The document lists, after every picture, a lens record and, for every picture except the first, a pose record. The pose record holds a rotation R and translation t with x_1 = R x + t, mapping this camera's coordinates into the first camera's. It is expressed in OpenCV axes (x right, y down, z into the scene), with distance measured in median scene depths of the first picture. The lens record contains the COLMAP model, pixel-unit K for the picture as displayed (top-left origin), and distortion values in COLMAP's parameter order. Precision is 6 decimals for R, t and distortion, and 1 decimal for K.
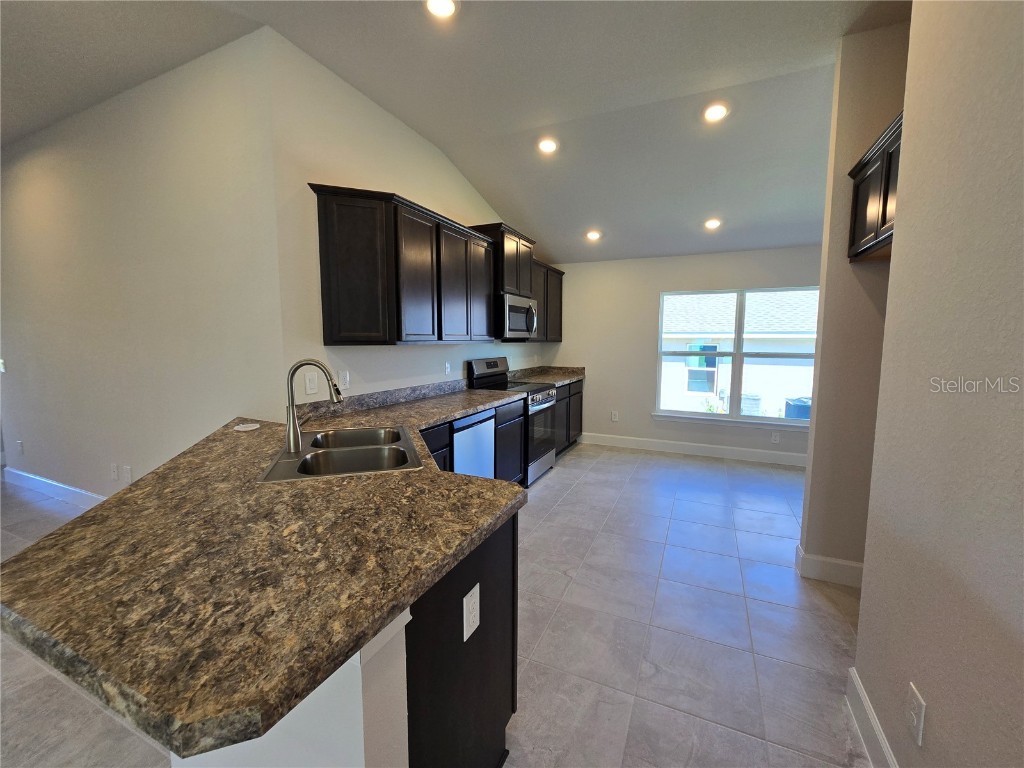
lens RADIAL K [[423.9, 0, 513.5], [0, 423.9, 382.0], [0, 0, 1]] dist [-0.001812, 0.001962]
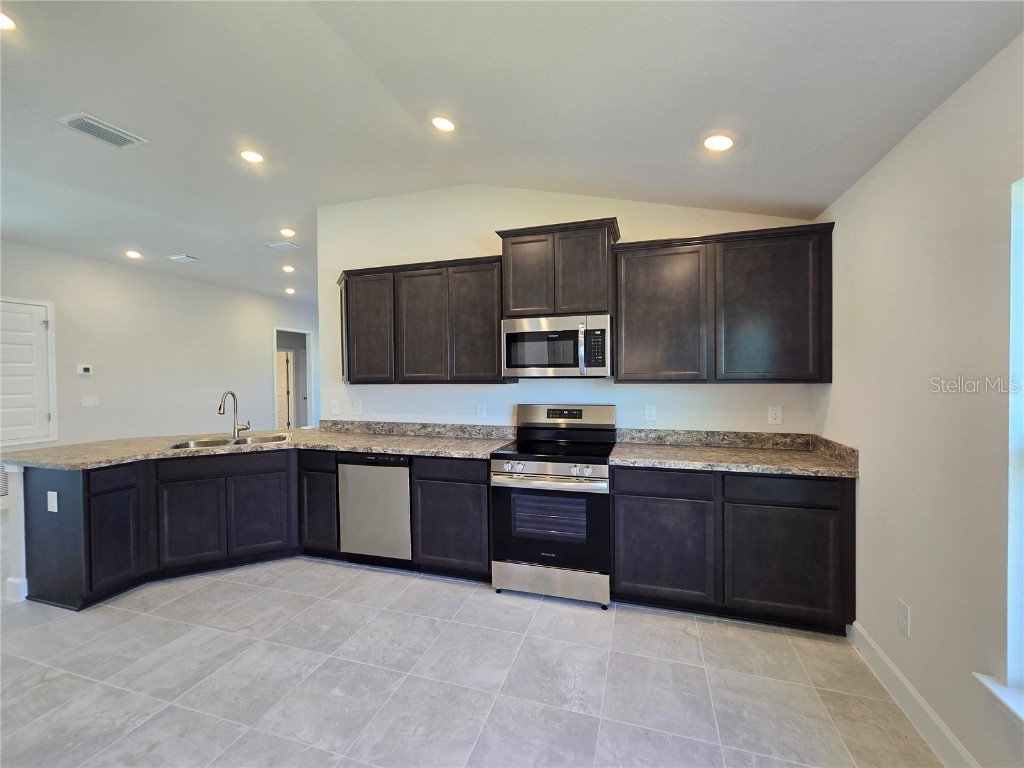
lens RADIAL K [[423.9, 0, 516.7], [0, 423.9, 382.6], [0, 0, 1]] dist [-0.001812, 0.001962]
pose [[0.124441, 0.012036, -0.992154, 2.056420], [-0.091386, 0.995815, 0.000618, -0.270205], [0.988010, 0.090592, 0.125020, 2.609199]]
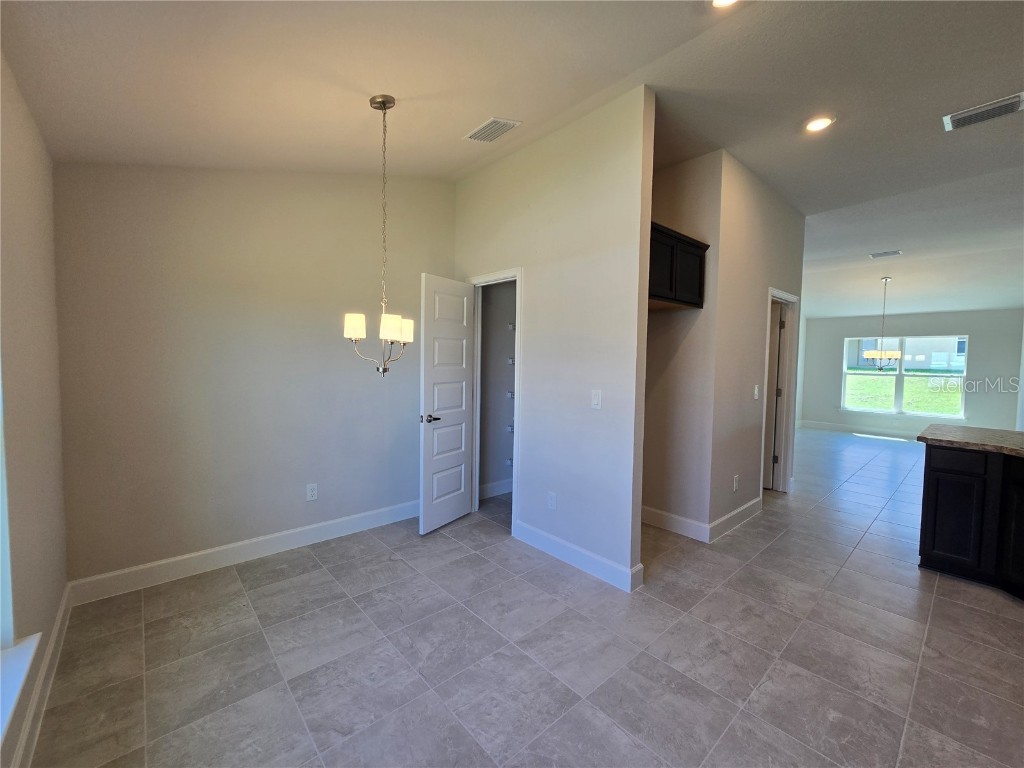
lens RADIAL K [[423.9, 0, 511.5], [0, 423.9, 374.8], [0, 0, 1]] dist [-0.001812, 0.001962]
pose [[-0.915027, -0.041943, 0.401206, 1.034047], [0.014495, 0.990519, 0.136610, -0.359190], [-0.403132, 0.130817, -0.905744, 3.637686]]
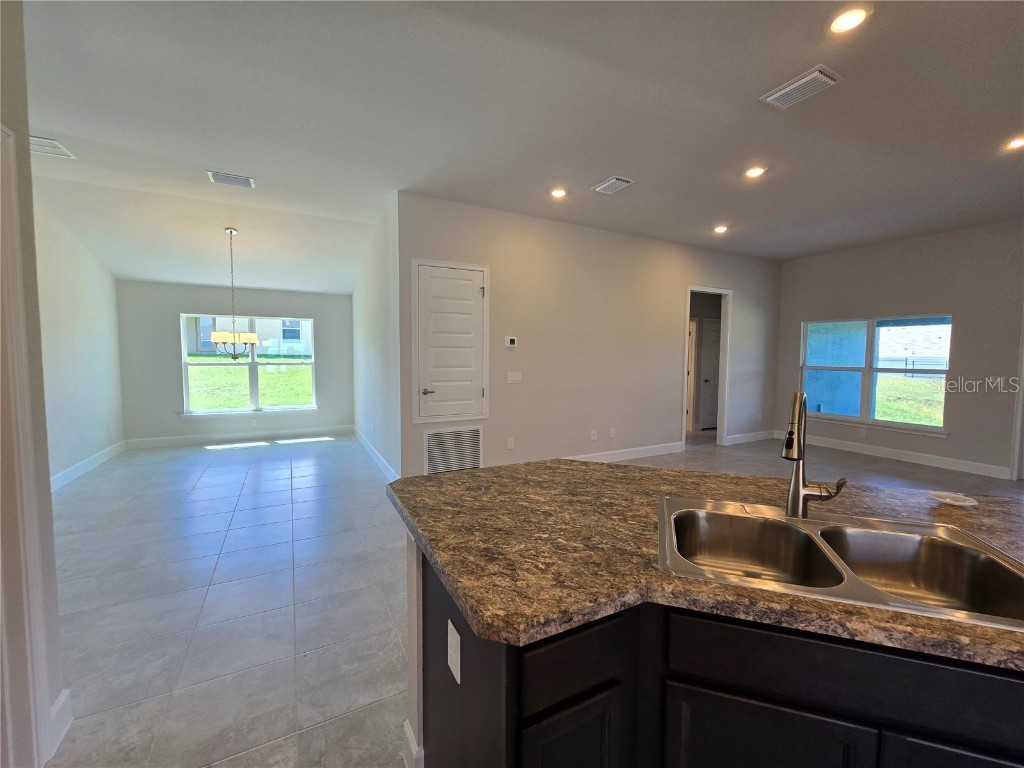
lens RADIAL K [[423.9, 0, 516.1], [0, 423.9, 377.5], [0, 0, 1]] dist [-0.001812, 0.001962]
pose [[-0.607687, 0.038147, -0.793260, 0.446314], [-0.091461, 0.988838, 0.117617, -0.144689], [0.788893, 0.144027, -0.597415, 1.321761]]
